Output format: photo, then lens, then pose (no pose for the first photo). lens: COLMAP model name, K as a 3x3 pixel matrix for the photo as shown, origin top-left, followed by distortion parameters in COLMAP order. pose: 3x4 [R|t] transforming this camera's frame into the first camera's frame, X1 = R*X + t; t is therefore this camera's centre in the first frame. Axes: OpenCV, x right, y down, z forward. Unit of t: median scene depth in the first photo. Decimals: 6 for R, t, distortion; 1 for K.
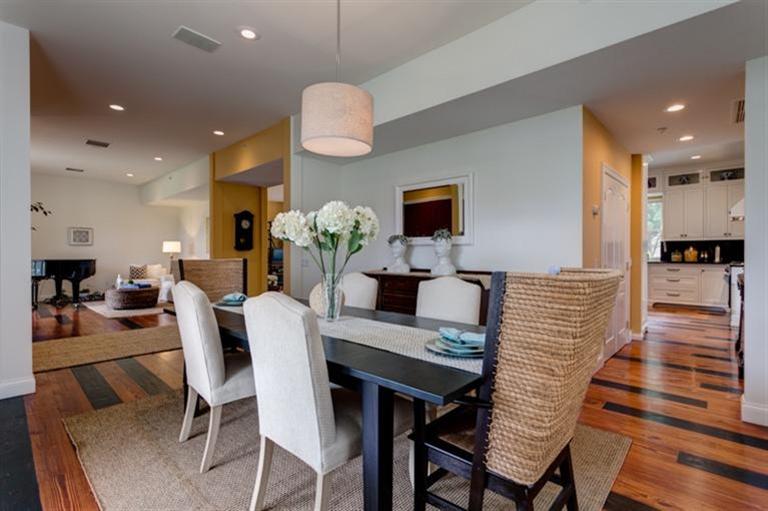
lens RADIAL K [[362.0, 0, 384.0], [0, 362.0, 255.5], [0, 0, 1]] dist [0.000325, -0.000210]
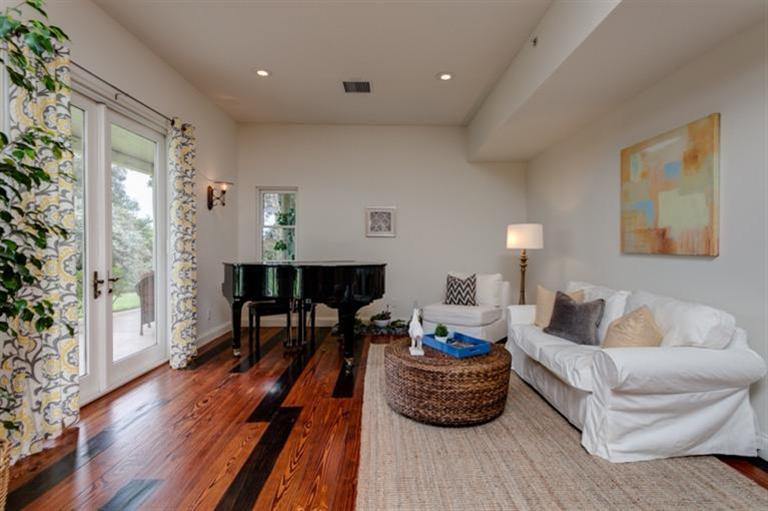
lens RADIAL K [[362.0, 0, 384.0], [0, 362.0, 255.5], [0, 0, 1]] dist [0.000325, -0.000210]
pose [[0.678660, 0.006741, -0.734422, -0.477783], [-0.007736, 0.999968, 0.002029, 0.000457], [0.734412, 0.004305, 0.678690, 0.724902]]
